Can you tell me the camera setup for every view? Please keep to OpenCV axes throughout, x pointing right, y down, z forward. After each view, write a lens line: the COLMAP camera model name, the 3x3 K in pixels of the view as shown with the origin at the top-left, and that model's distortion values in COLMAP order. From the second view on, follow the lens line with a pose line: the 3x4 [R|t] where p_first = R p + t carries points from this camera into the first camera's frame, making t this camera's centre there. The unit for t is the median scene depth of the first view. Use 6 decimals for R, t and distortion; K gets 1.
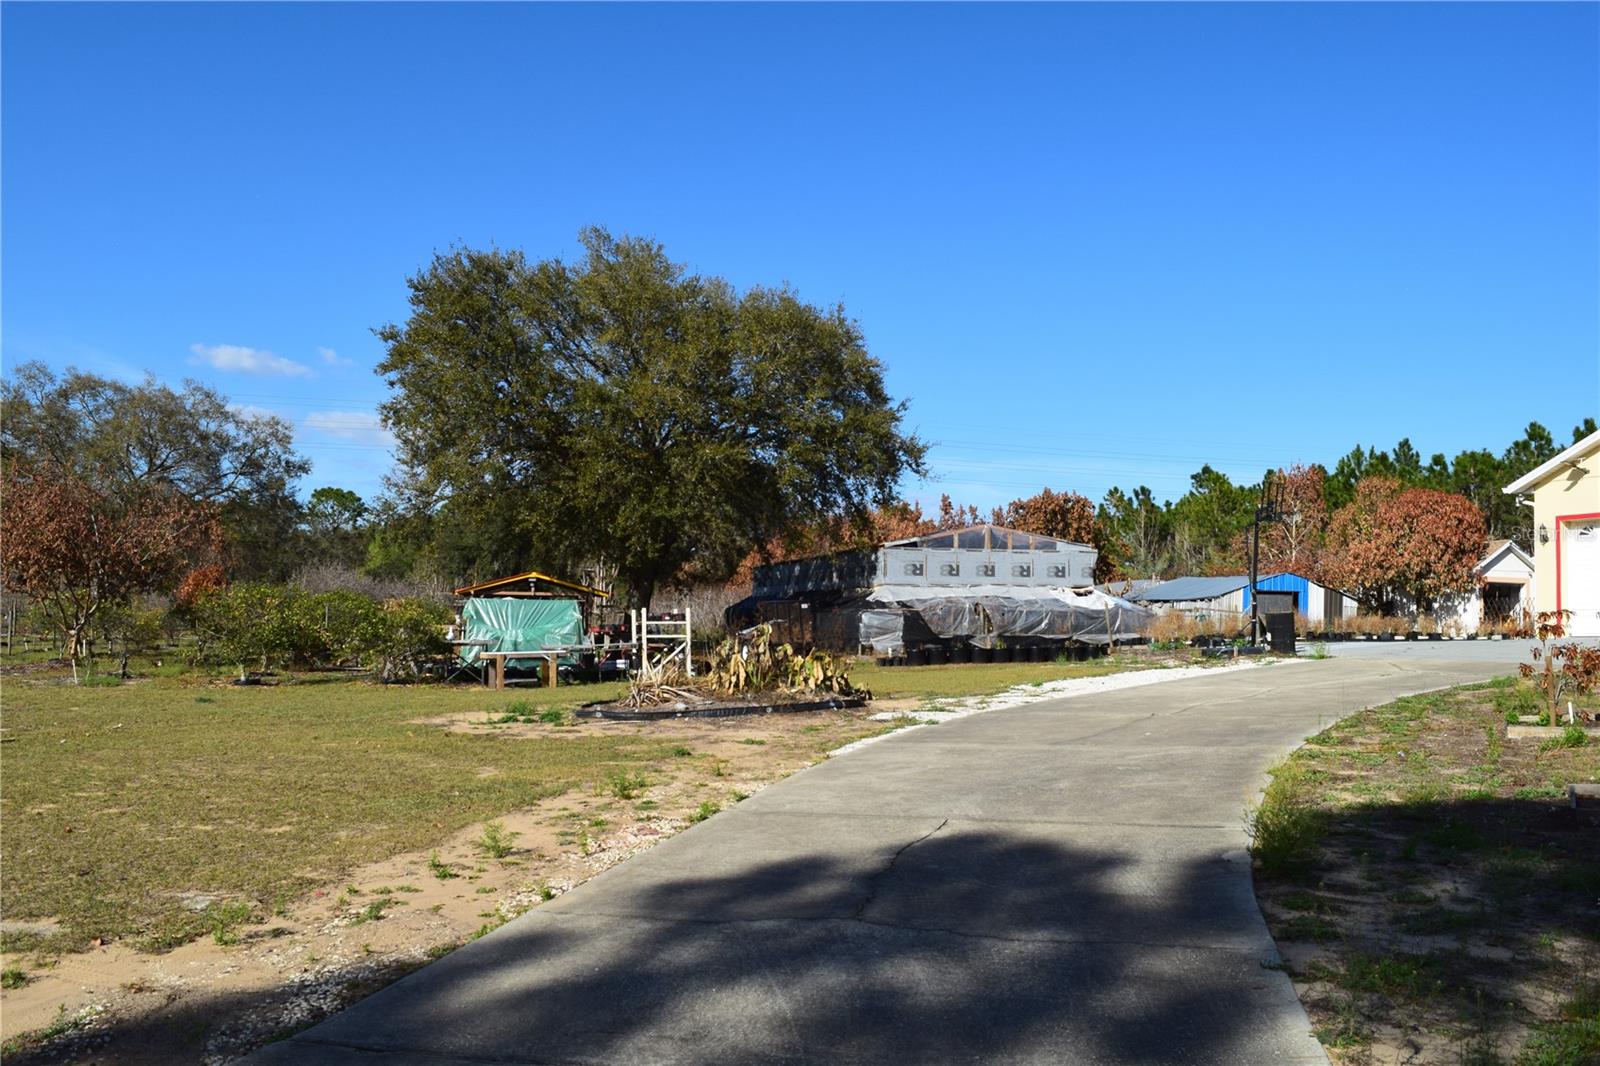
lens RADIAL K [[1249.0, 0, 804.5], [0, 1249.0, 534.5], [0, 0, 1]] dist [-0.101257, 0.026301]
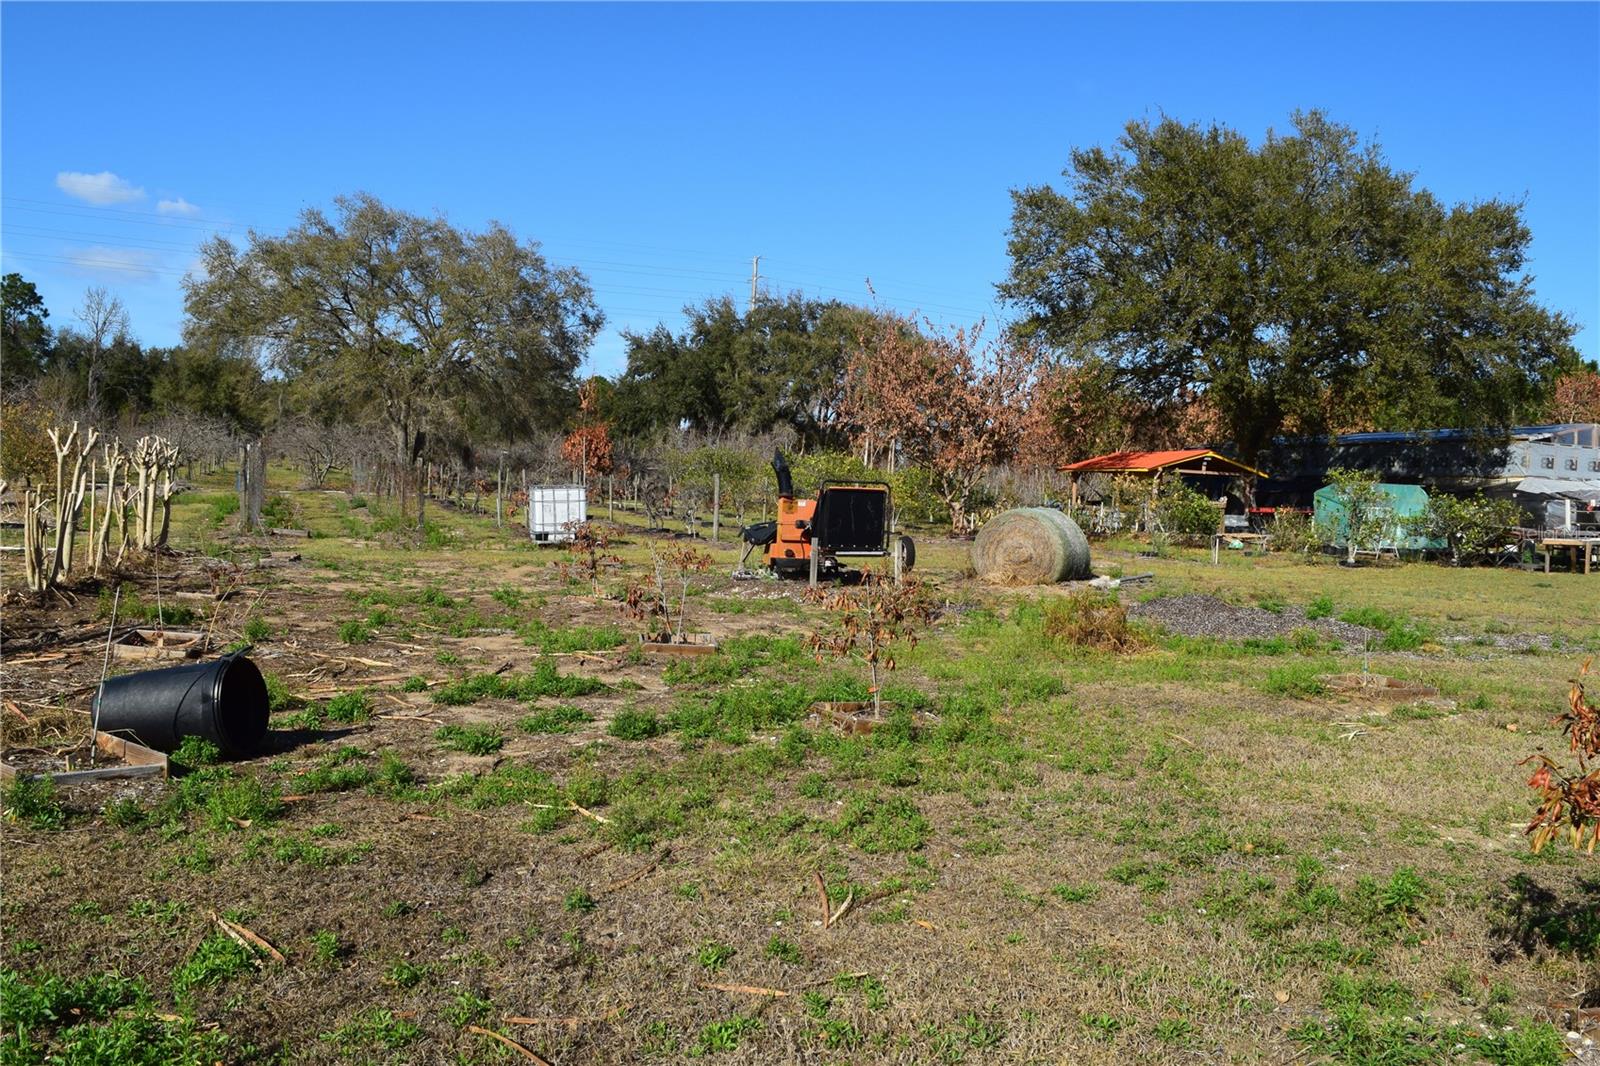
lens RADIAL K [[1249.0, 0, 804.5], [0, 1249.0, 534.5], [0, 0, 1]] dist [-0.101257, 0.026301]
pose [[0.992534, 0.026609, 0.119029, -0.688782], [-0.038934, 0.993976, 0.102453, 0.008201], [-0.115585, -0.106323, 0.987591, 0.048699]]
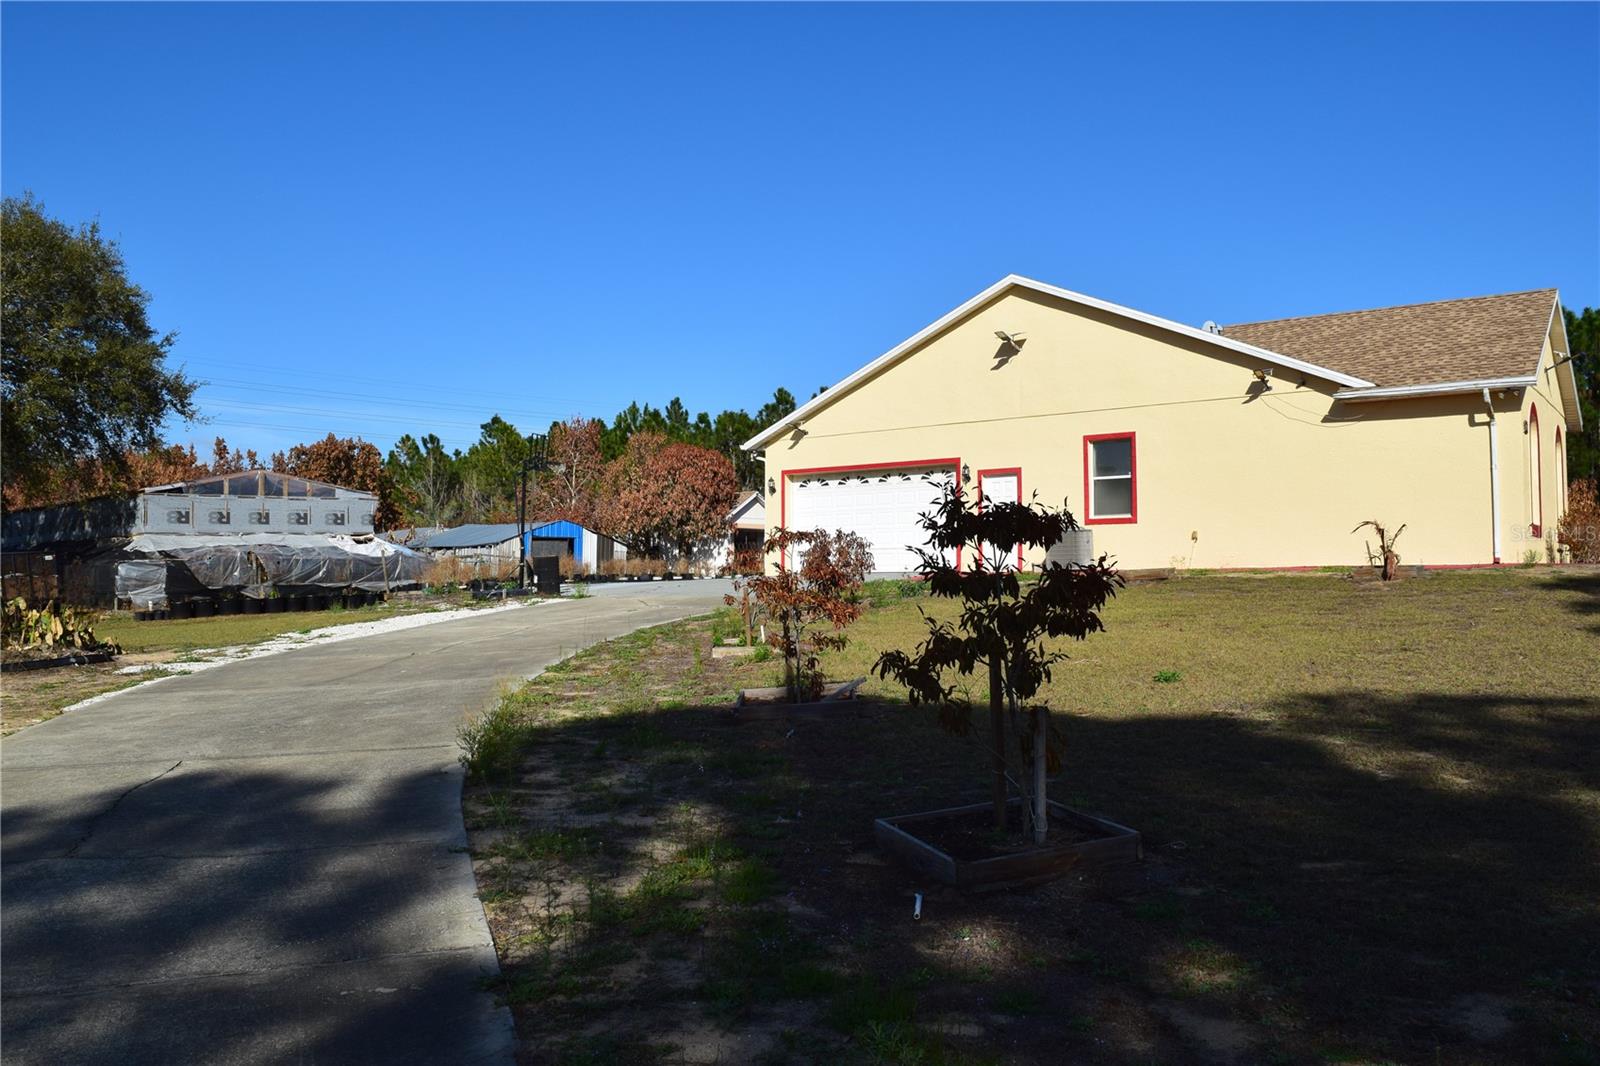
lens RADIAL K [[1249.0, 0, 804.5], [0, 1249.0, 534.5], [0, 0, 1]] dist [-0.101257, 0.026301]
pose [[0.850829, -0.008382, 0.525376, 0.007213], [-0.013325, 0.999207, 0.037520, 0.000667], [-0.525274, -0.038924, 0.850042, -0.023383]]
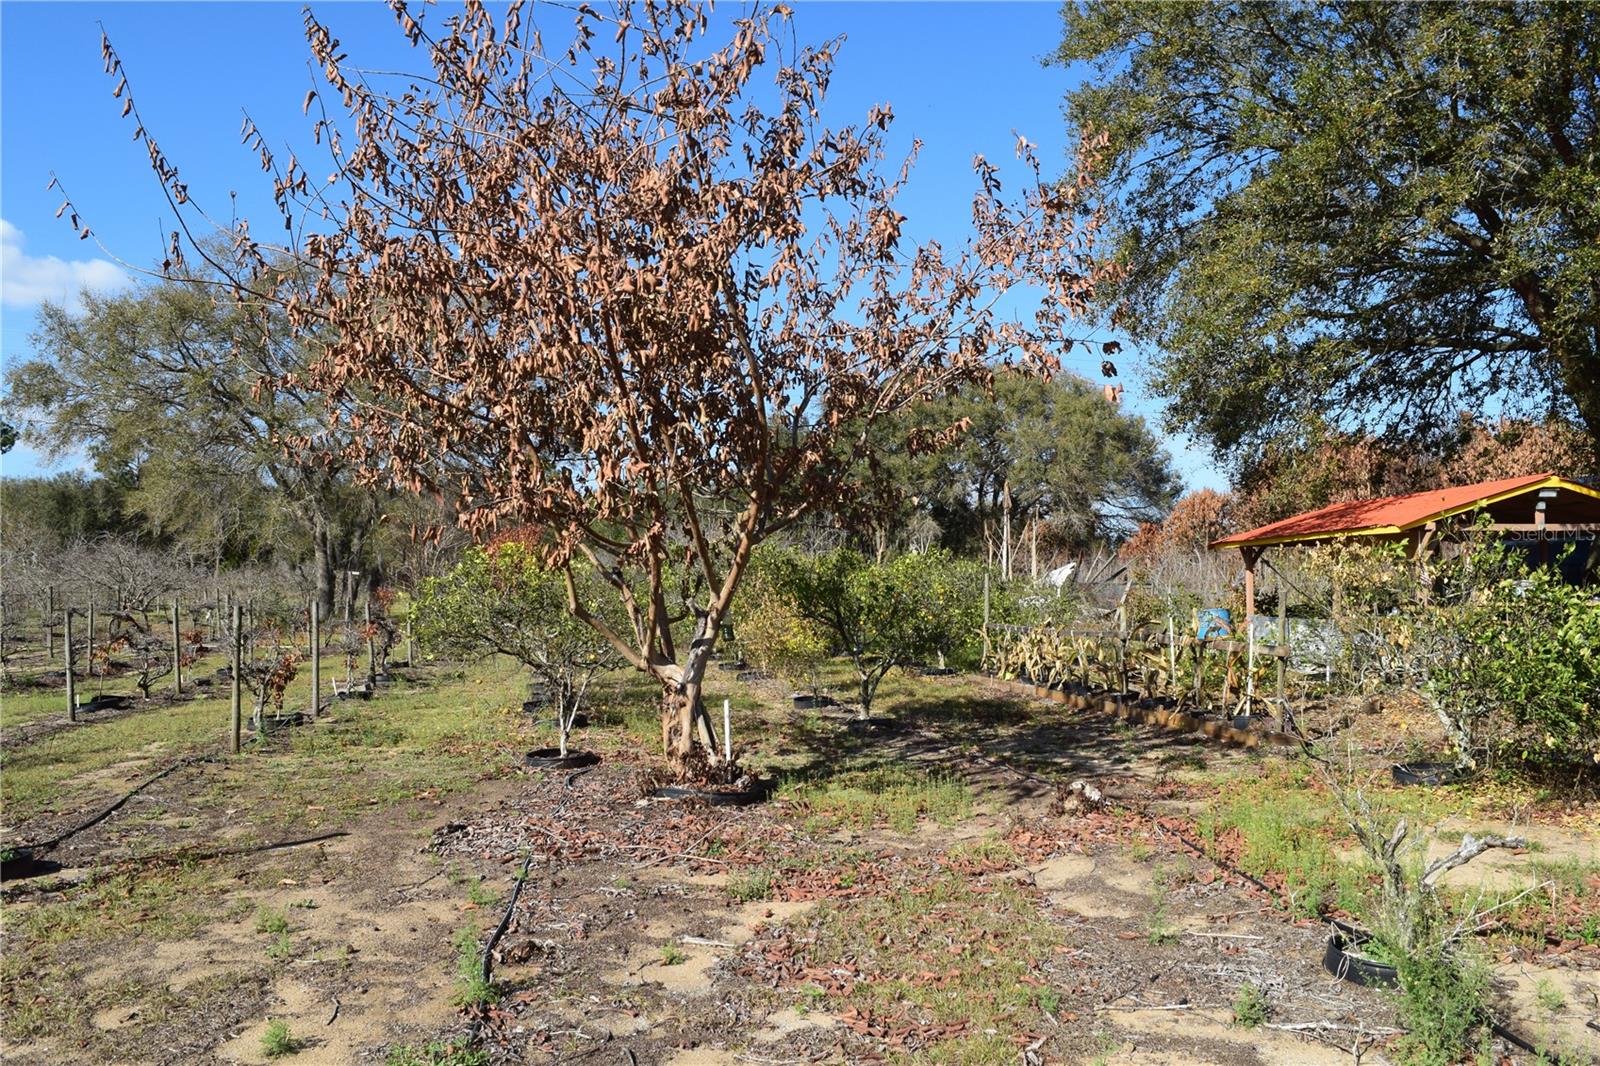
lens RADIAL K [[1249.0, 0, 804.5], [0, 1249.0, 534.5], [0, 0, 1]] dist [-0.101257, 0.026301]
pose [[0.996110, -0.025675, -0.084300, -0.454598], [0.027093, 0.999509, 0.015718, 0.038737], [0.083855, -0.017941, 0.996316, 0.599773]]
